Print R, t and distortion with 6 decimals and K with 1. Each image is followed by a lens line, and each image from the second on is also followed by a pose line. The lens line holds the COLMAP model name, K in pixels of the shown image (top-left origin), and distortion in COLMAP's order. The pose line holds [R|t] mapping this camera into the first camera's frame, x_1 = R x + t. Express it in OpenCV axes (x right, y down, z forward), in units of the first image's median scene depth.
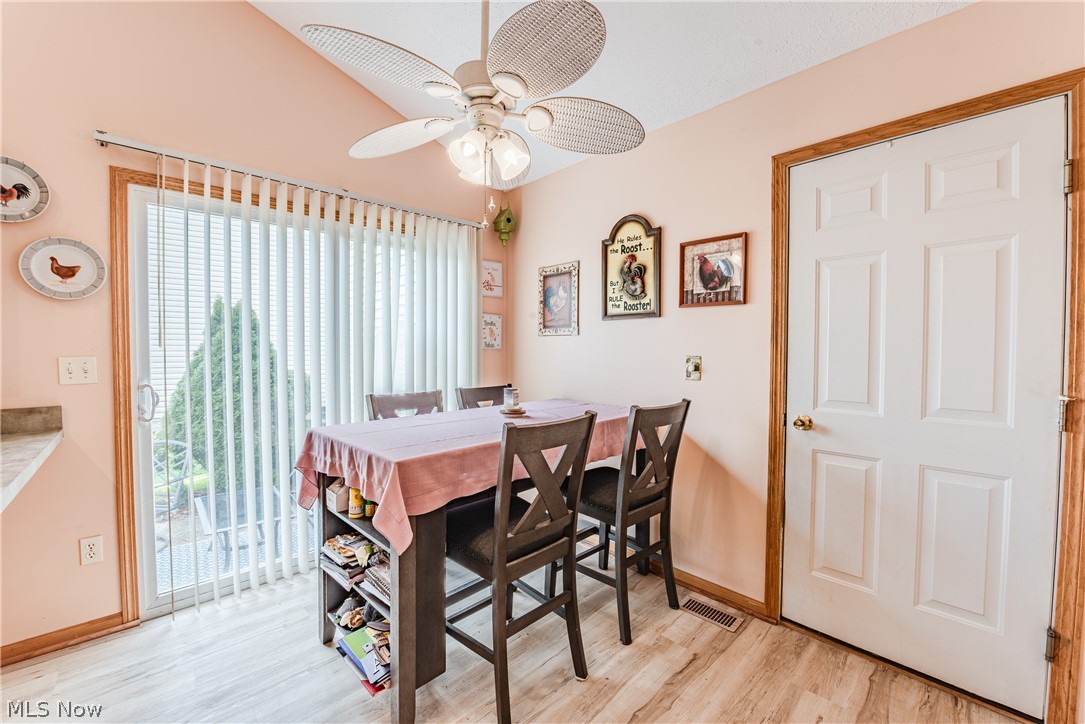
lens RADIAL K [[426.0, 0, 543.9], [0, 426.0, 364.8], [0, 0, 1]] dist [-0.015371, -0.001842]
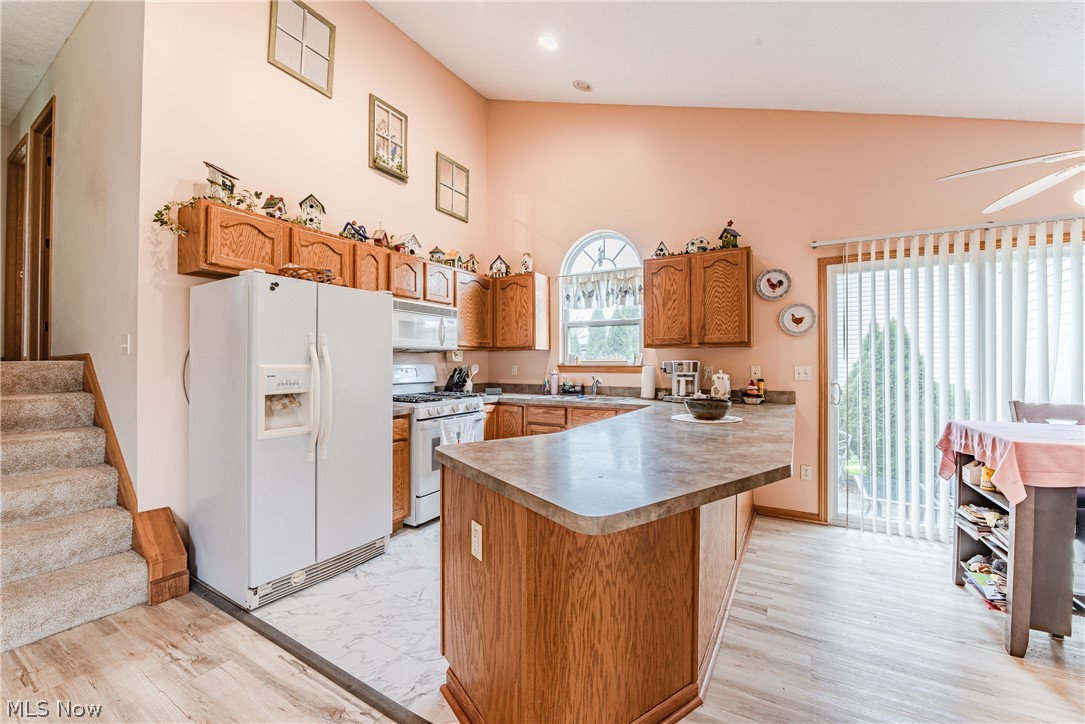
lens RADIAL K [[426.0, 0, 545.6], [0, 426.0, 362.2], [0, 0, 1]] dist [-0.015371, -0.001842]
pose [[0.258757, -0.005387, -0.965927, 0.411239], [-0.022627, 0.999676, -0.011637, 0.013812], [0.965677, 0.024867, 0.258551, -0.600359]]
